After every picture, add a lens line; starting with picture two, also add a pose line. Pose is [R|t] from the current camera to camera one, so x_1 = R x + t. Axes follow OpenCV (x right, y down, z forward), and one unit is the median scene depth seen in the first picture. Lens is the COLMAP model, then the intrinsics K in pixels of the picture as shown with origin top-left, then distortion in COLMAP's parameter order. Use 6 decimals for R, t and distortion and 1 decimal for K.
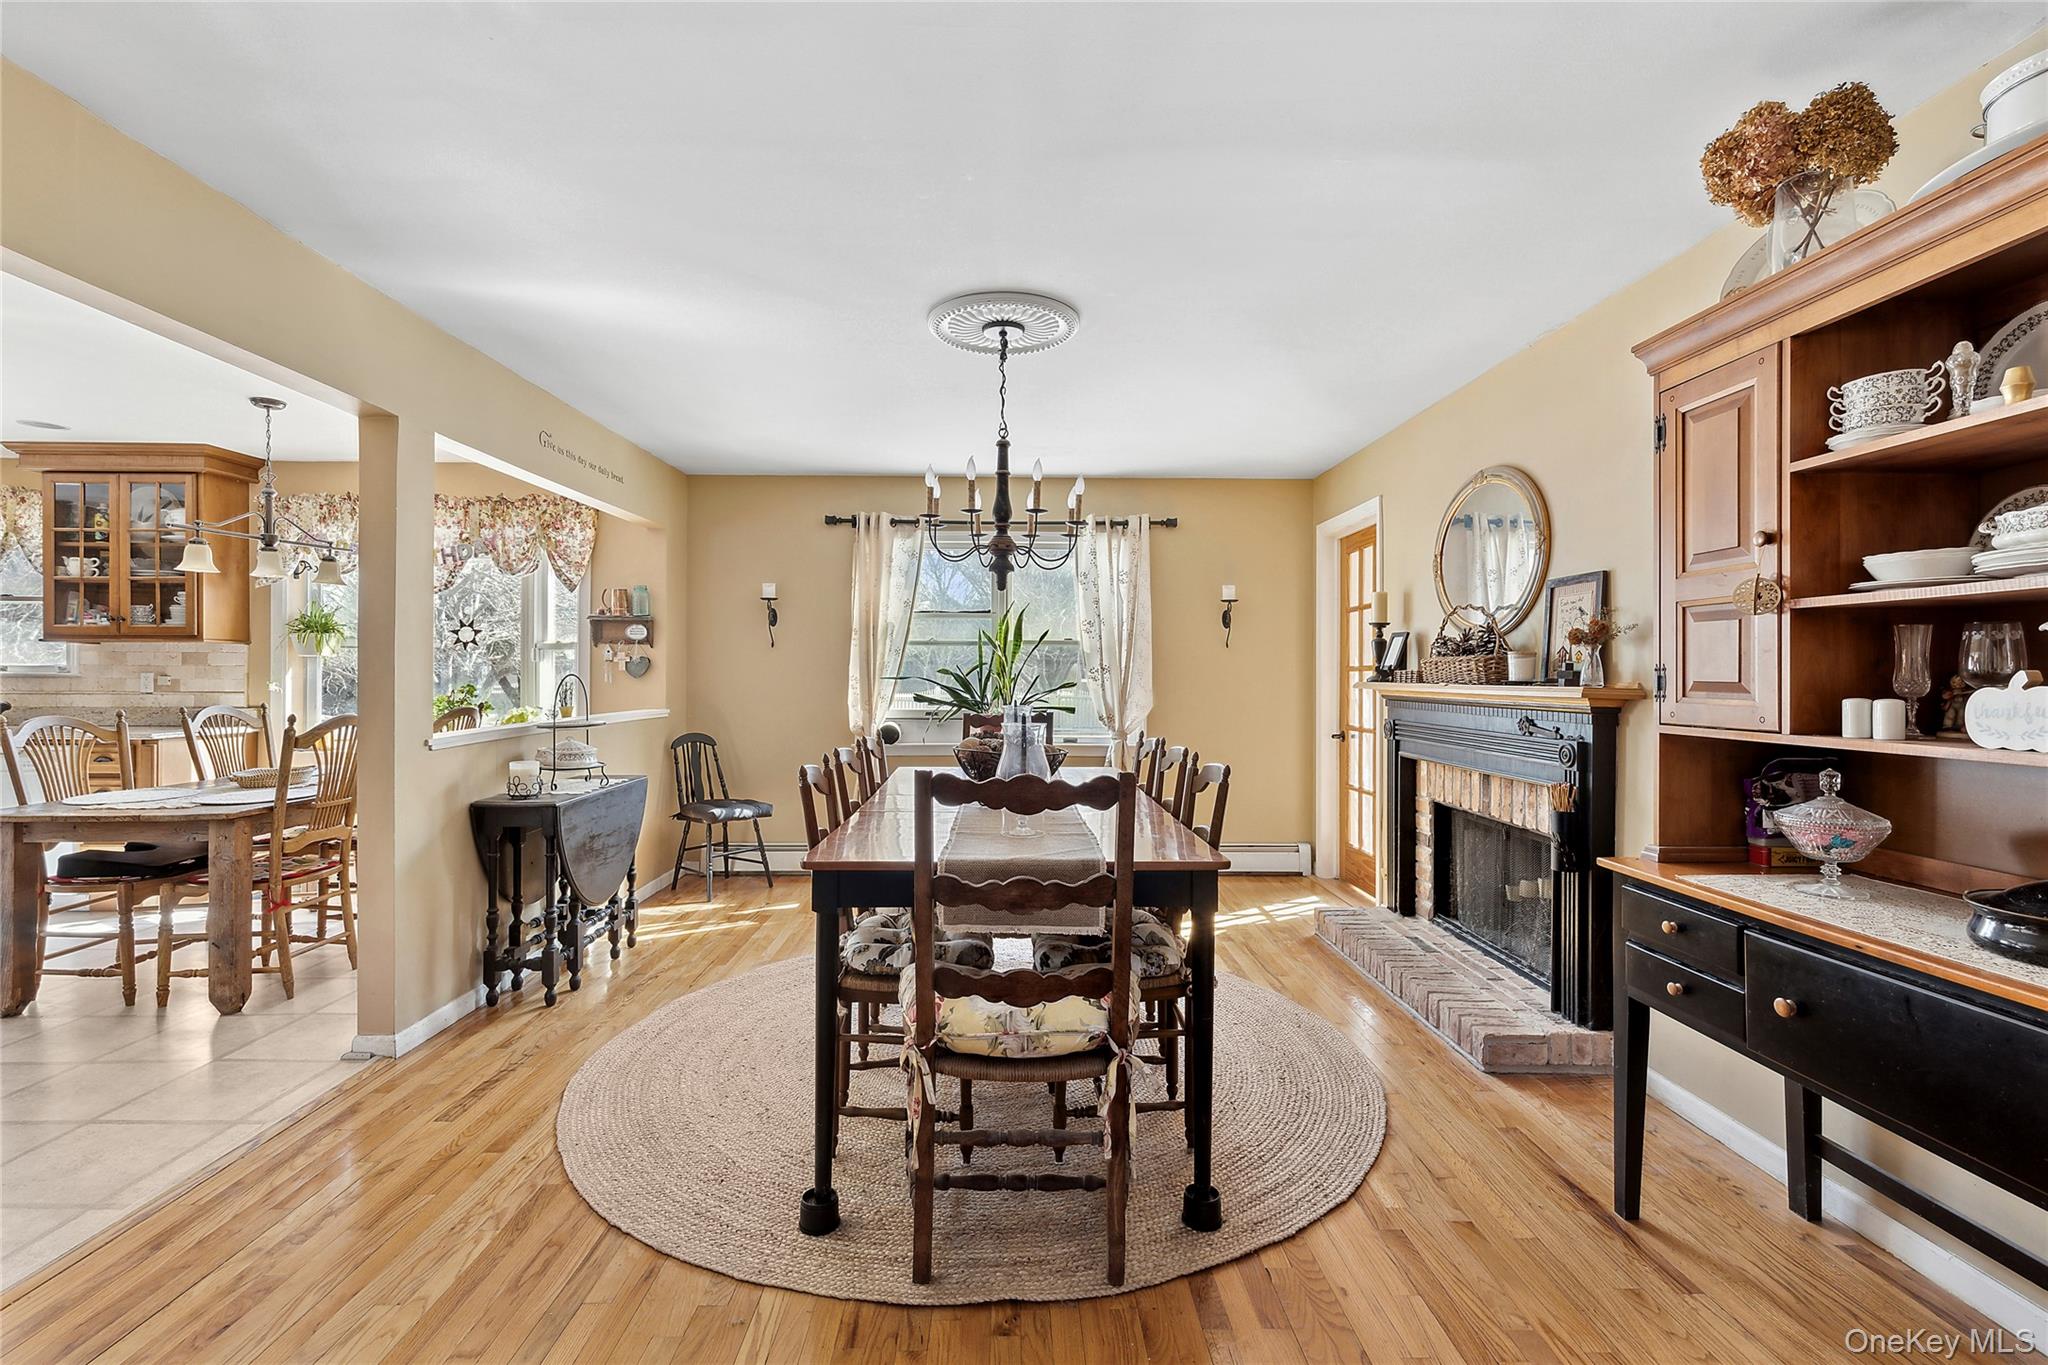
lens RADIAL K [[928.8, 0, 1024.7], [0, 928.8, 675.3], [0, 0, 1]] dist [0.001883, 0.000213]
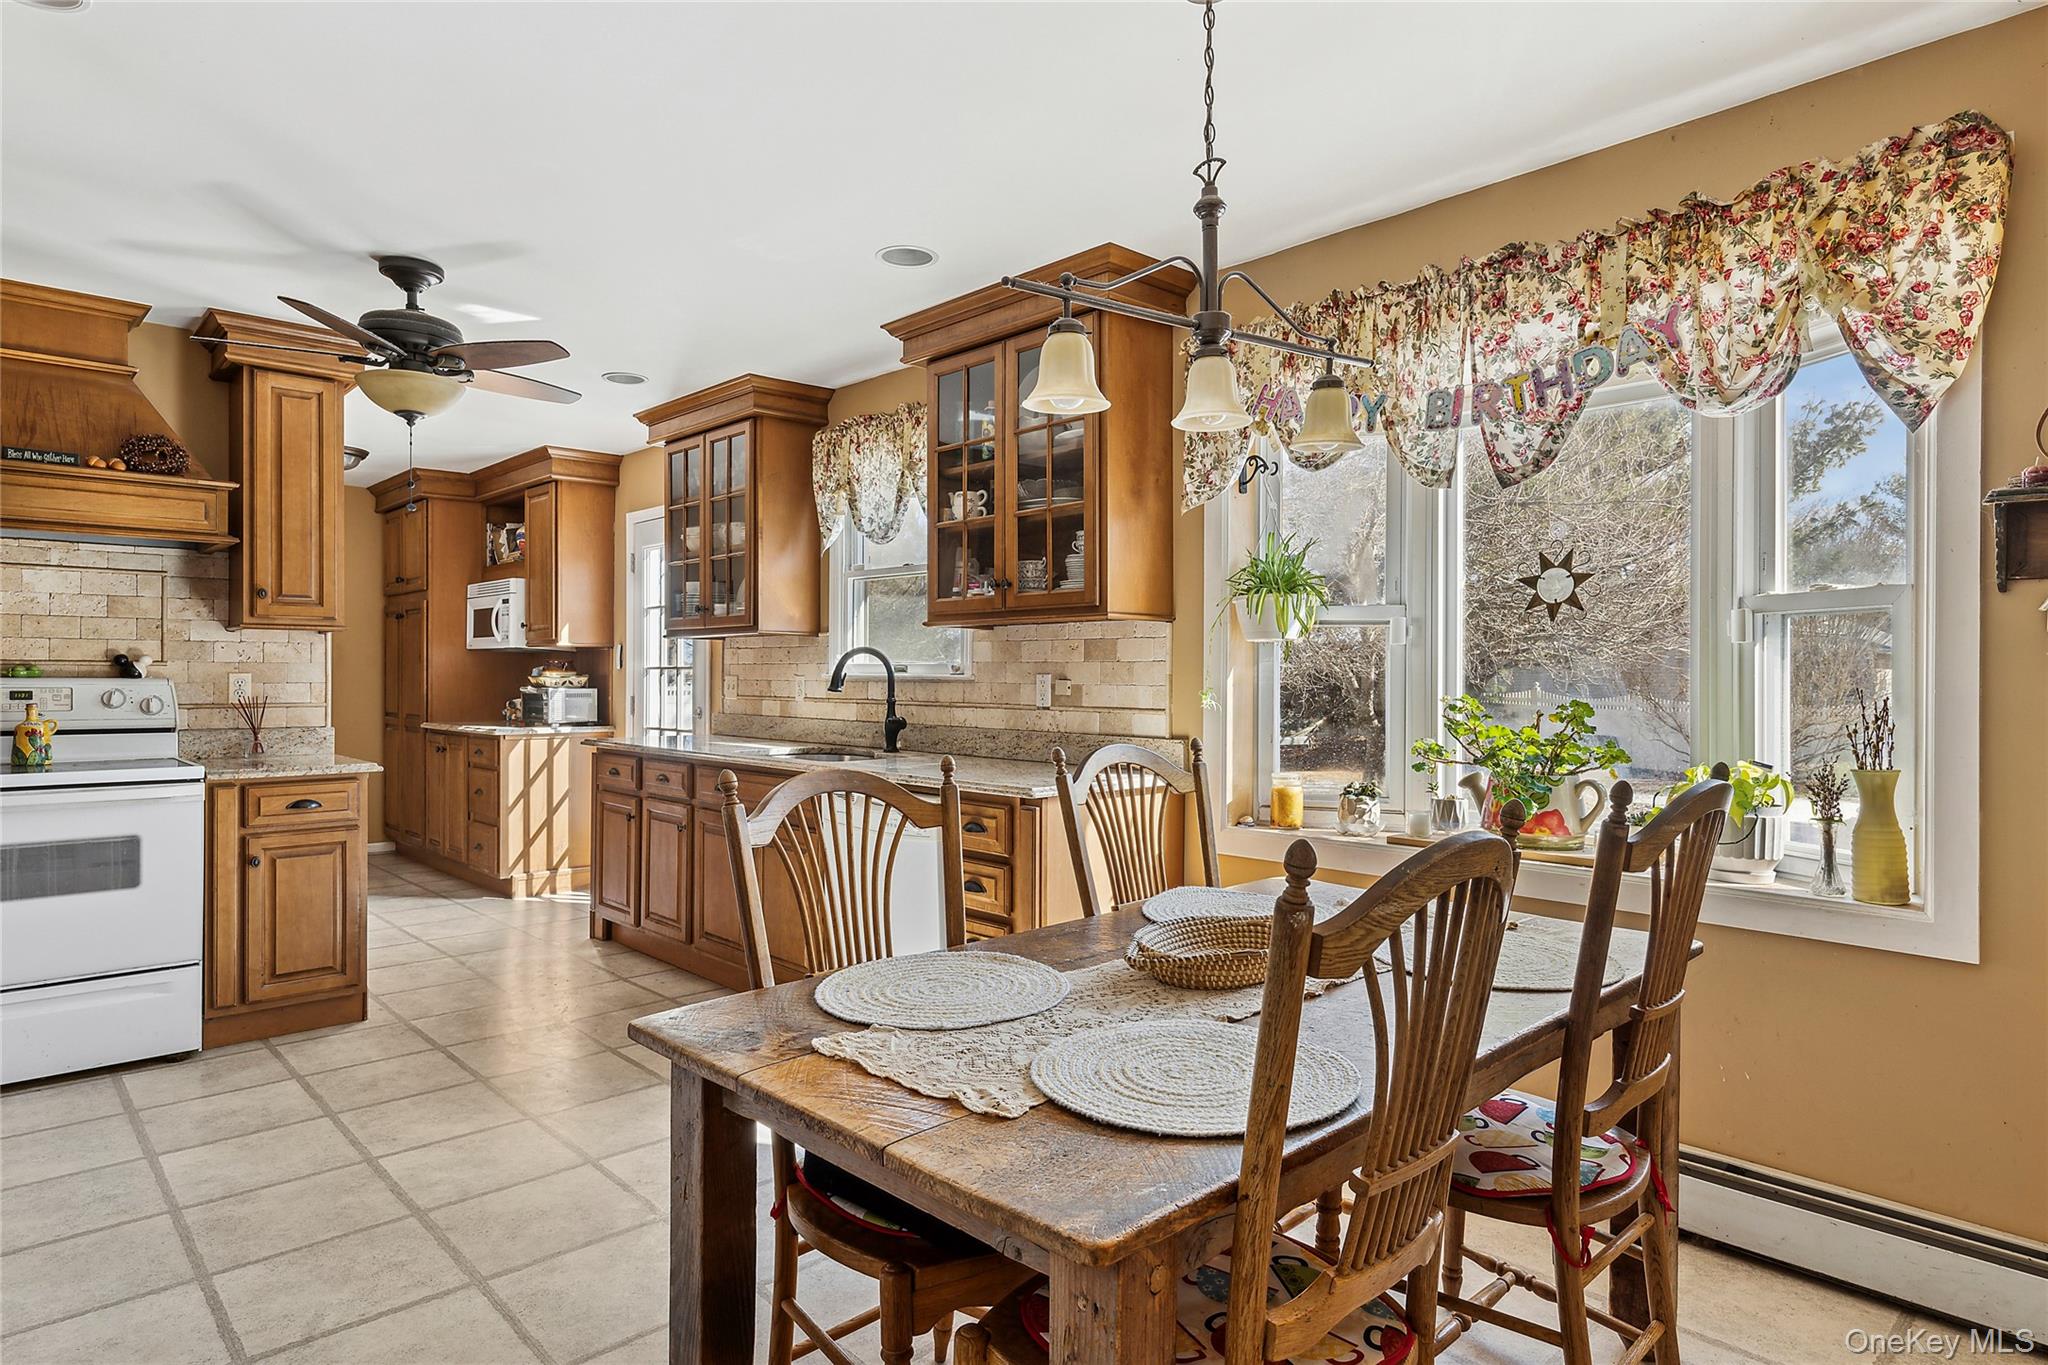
lens RADIAL K [[1151.6, 0, 1024.9], [0, 1151.6, 680.1], [0, 0, 1]] dist [-0.000744, -0.000486]
pose [[0.678713, 0.001301, -0.734402, -0.405129], [-0.000214, 0.999999, 0.001574, -0.000200], [0.734403, -0.000911, 0.678713, 0.488046]]
